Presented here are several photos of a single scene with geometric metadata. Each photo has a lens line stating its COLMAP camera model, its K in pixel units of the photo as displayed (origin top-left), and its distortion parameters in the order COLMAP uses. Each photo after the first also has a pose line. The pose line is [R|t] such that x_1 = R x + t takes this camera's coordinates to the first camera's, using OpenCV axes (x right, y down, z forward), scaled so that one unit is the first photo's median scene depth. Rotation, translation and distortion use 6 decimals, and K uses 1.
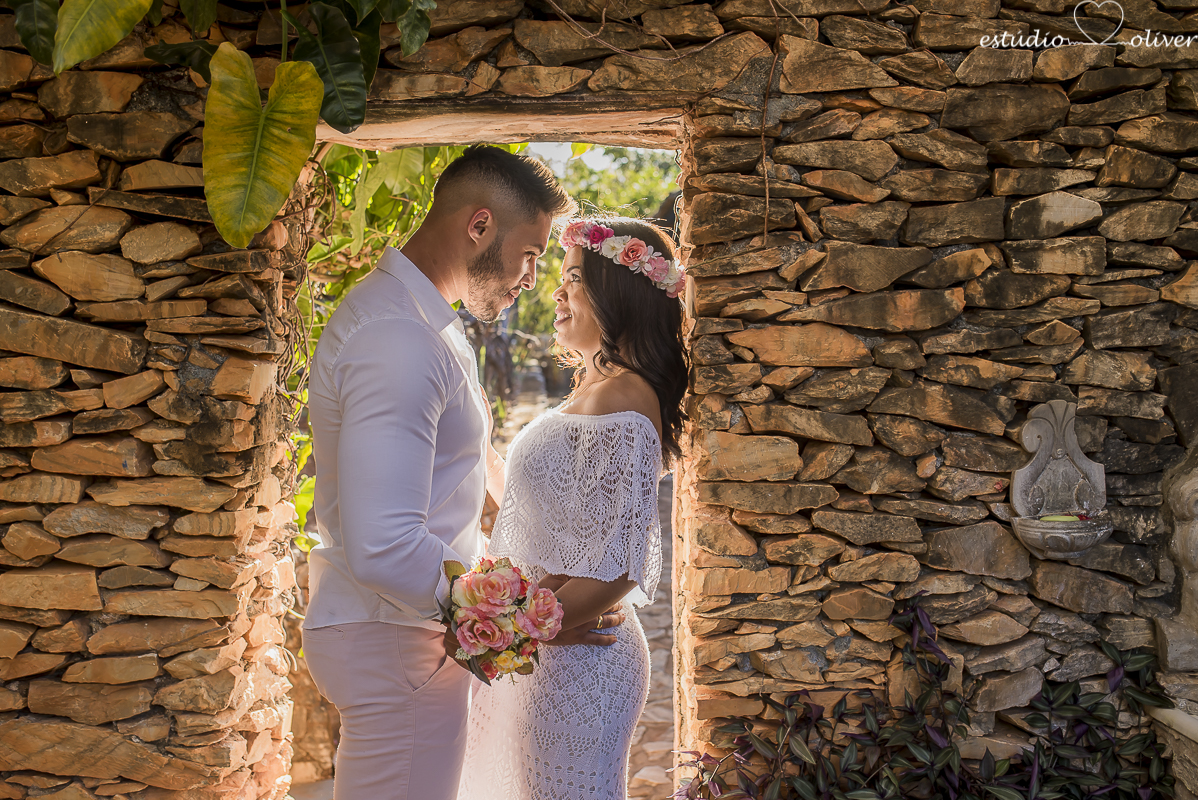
lens RADIAL K [[1149.3, 0, 602.8], [0, 1149.3, 390.3], [0, 0, 1]] dist [-0.019376, 0.000000]
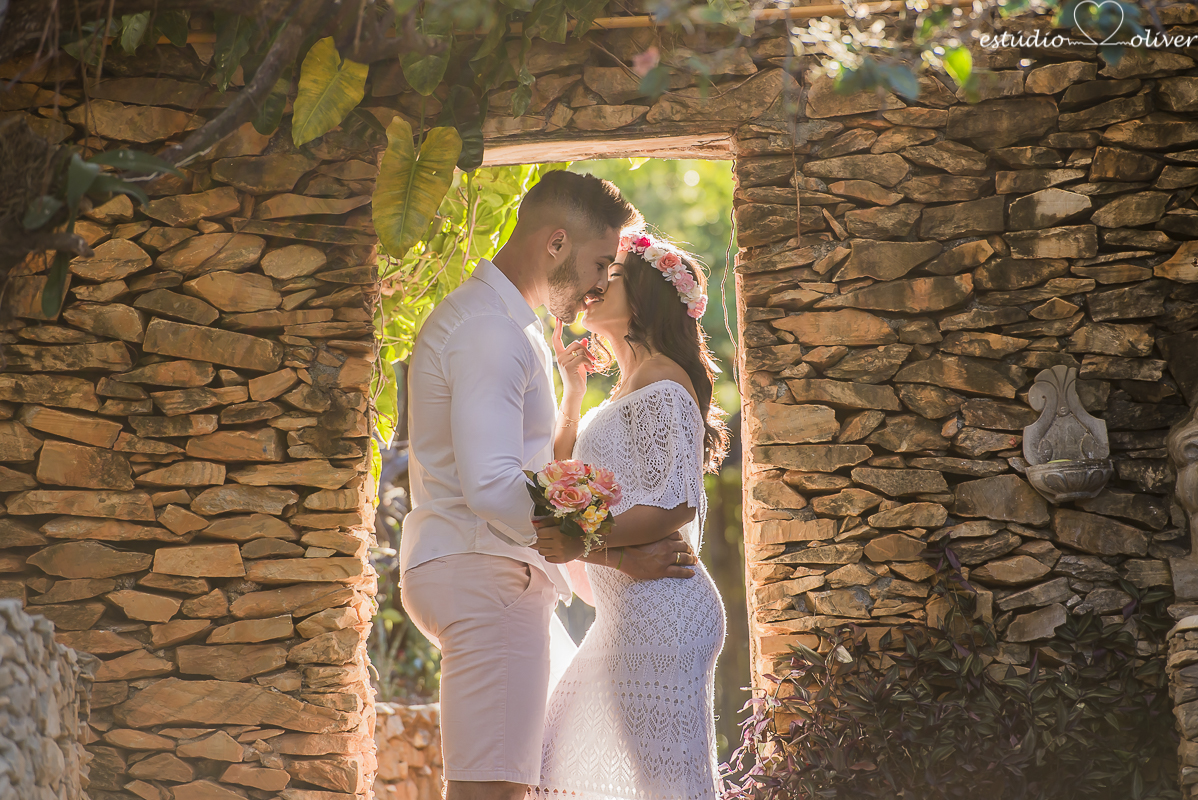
lens RADIAL K [[6900.5, 0, 594.7], [0, 6900.5, 400.1], [0, 0, 1]] dist [2.160910, 0.000000]
pose [[0.999161, -0.038360, -0.014324, 0.025326], [0.036275, 0.991498, -0.124962, 0.913492], [0.018995, 0.124337, 0.992058, -6.045971]]
